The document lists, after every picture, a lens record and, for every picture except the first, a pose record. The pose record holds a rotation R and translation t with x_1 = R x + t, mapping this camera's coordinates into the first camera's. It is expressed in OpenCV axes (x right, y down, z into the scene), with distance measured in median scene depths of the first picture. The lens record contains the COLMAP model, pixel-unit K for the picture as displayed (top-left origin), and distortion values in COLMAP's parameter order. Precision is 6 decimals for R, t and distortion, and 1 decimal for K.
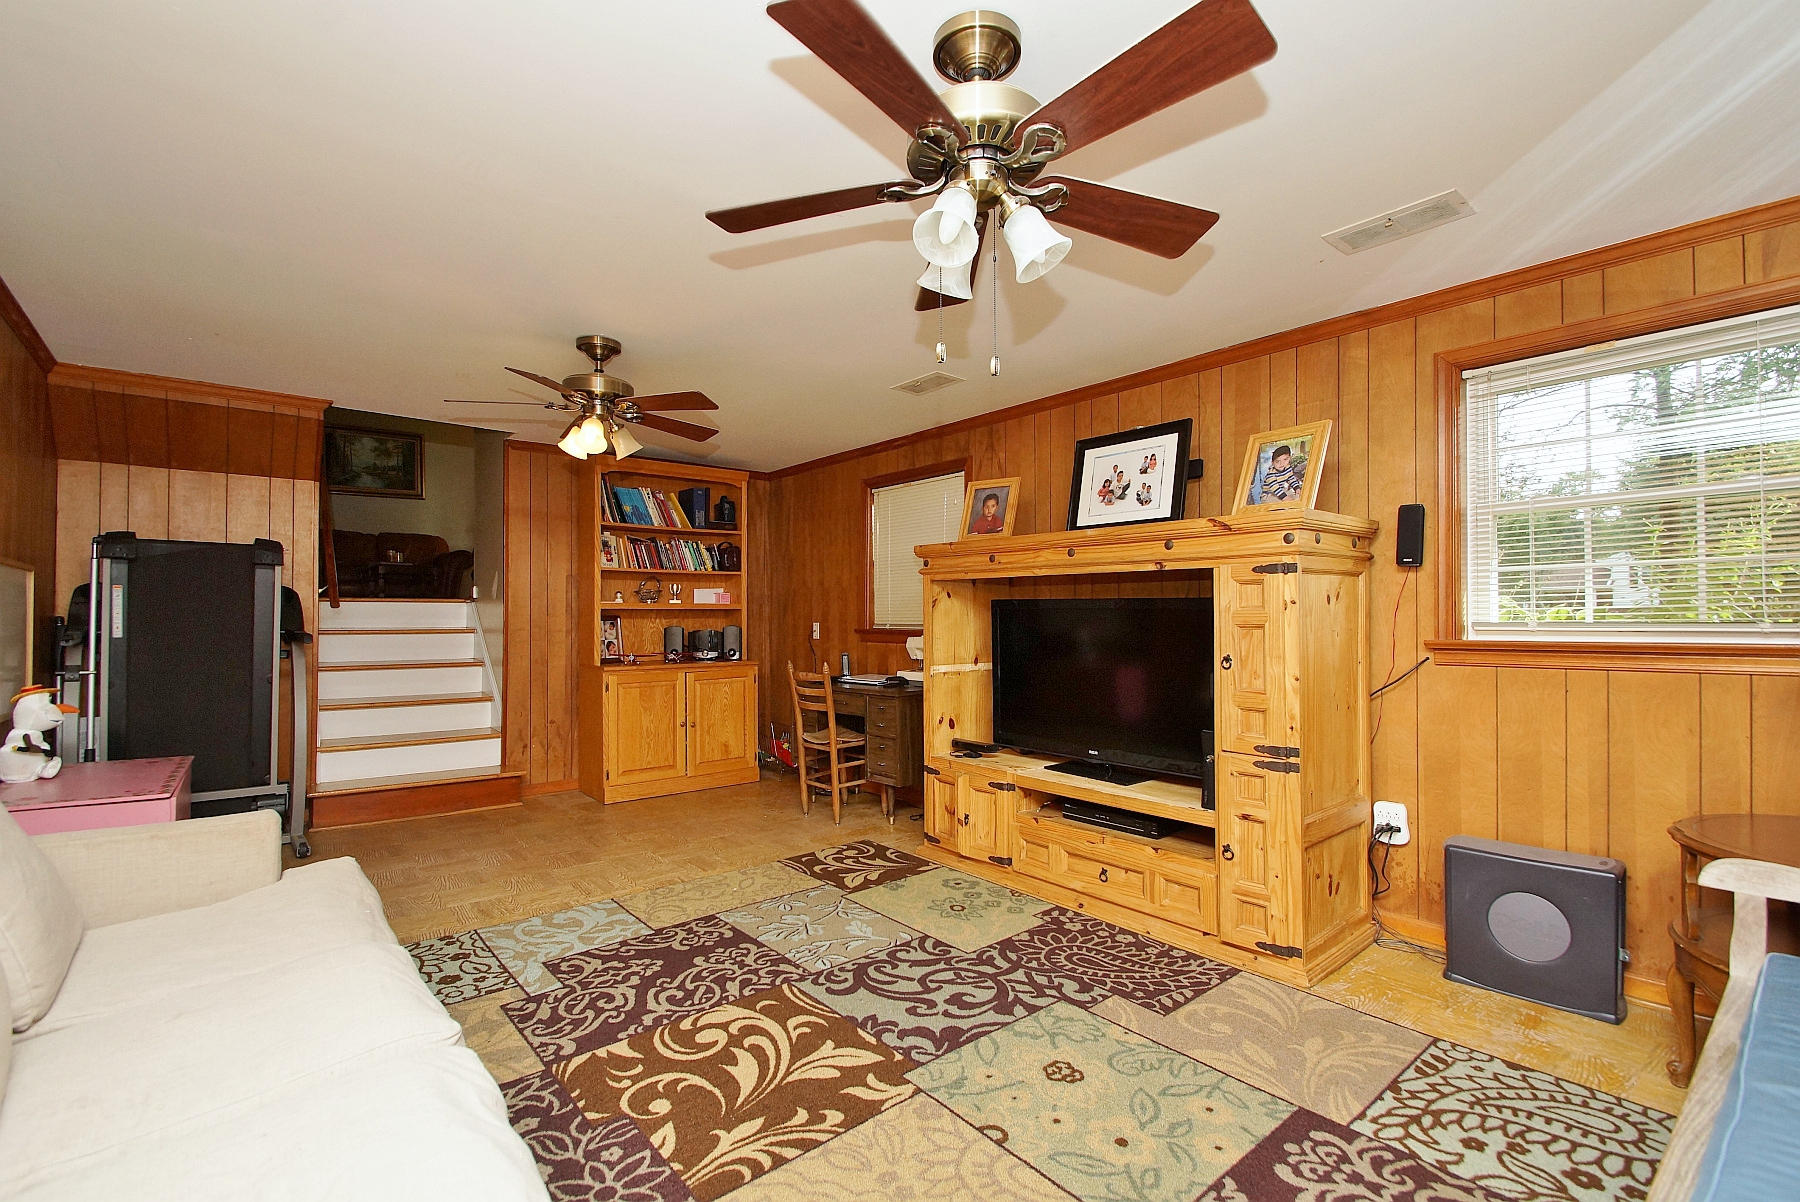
lens RADIAL K [[797.7, 0, 903.0], [0, 797.7, 607.2], [0, 0, 1]] dist [0.009881, -0.014094]
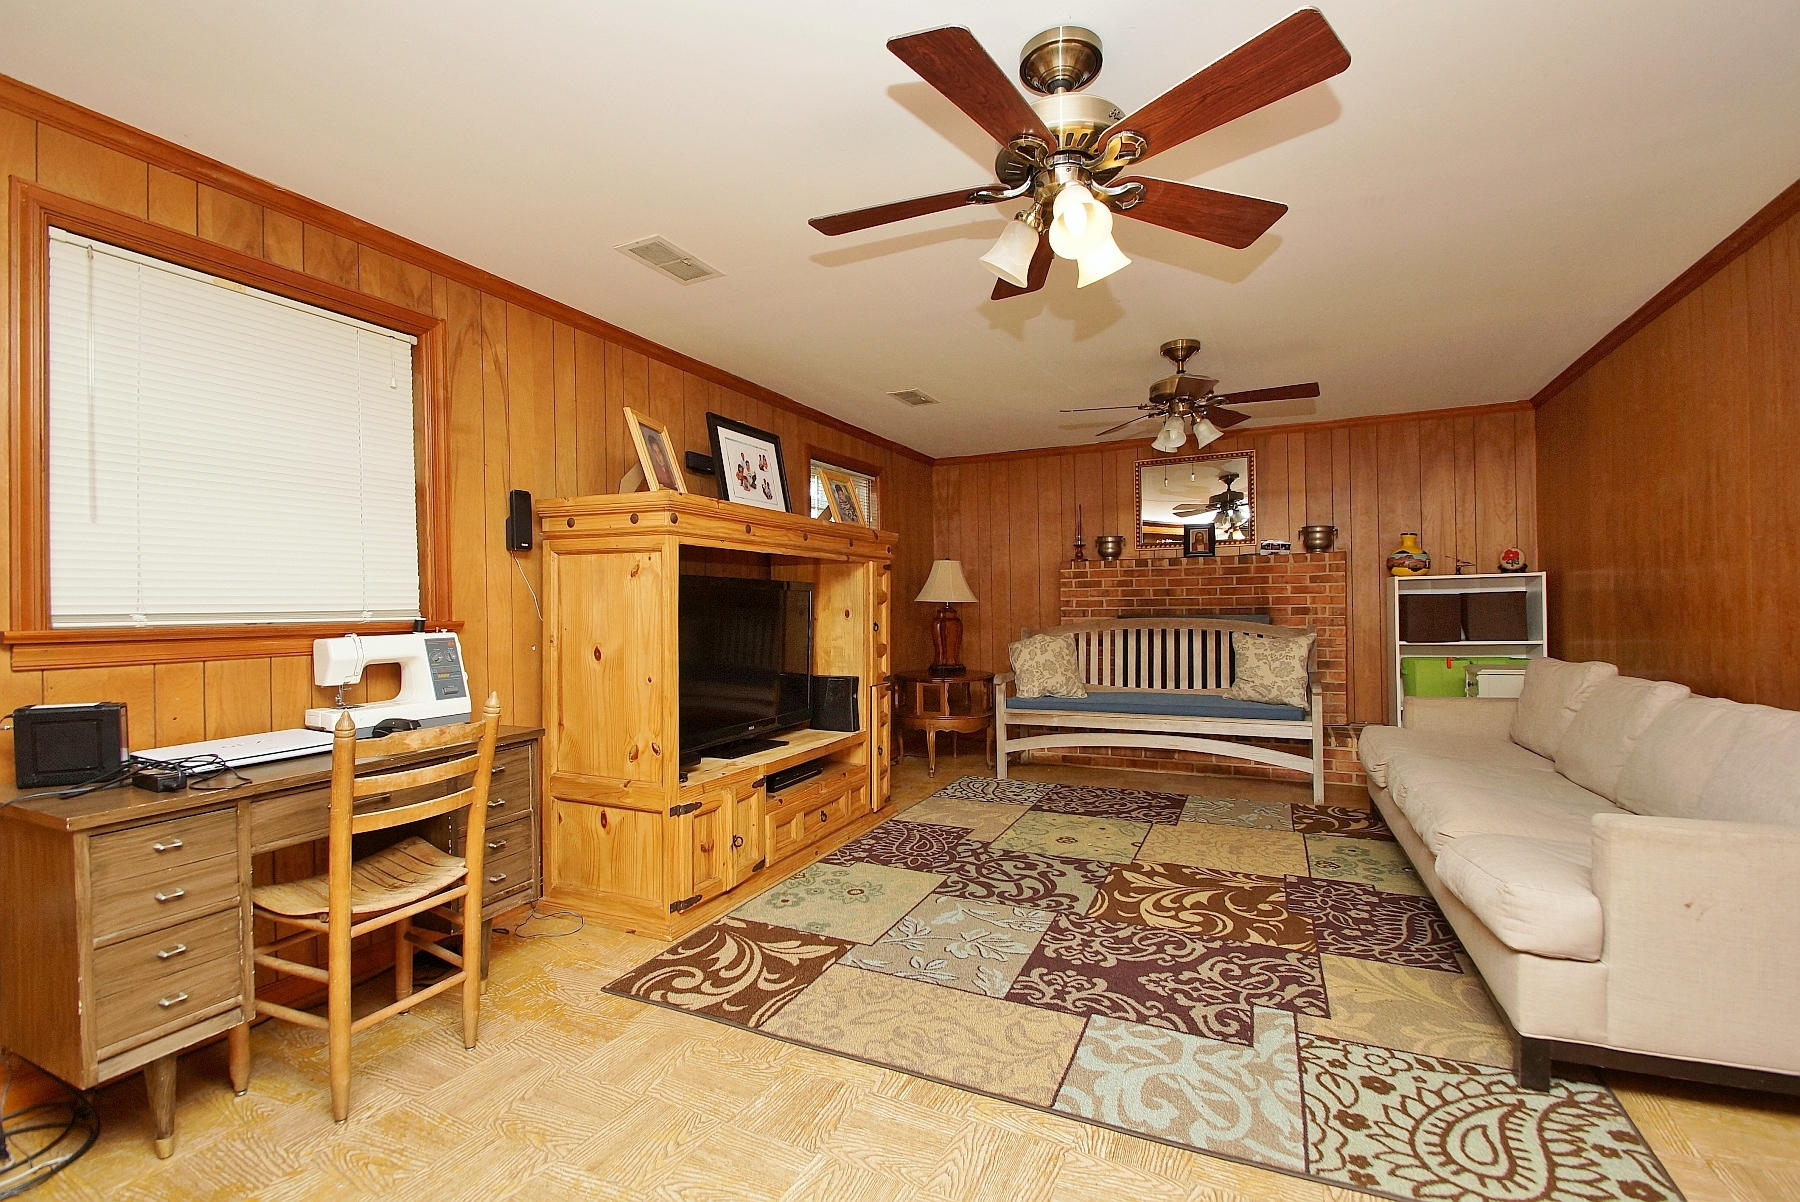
lens RADIAL K [[797.7, 0, 888.3], [0, 797.7, 601.0], [0, 0, 1]] dist [0.009881, -0.014094]
pose [[-0.410547, 0.007940, 0.911805, -1.017457], [0.002125, 0.999968, -0.007751, 0.034799], [-0.911837, -0.001245, -0.410550, 1.652039]]
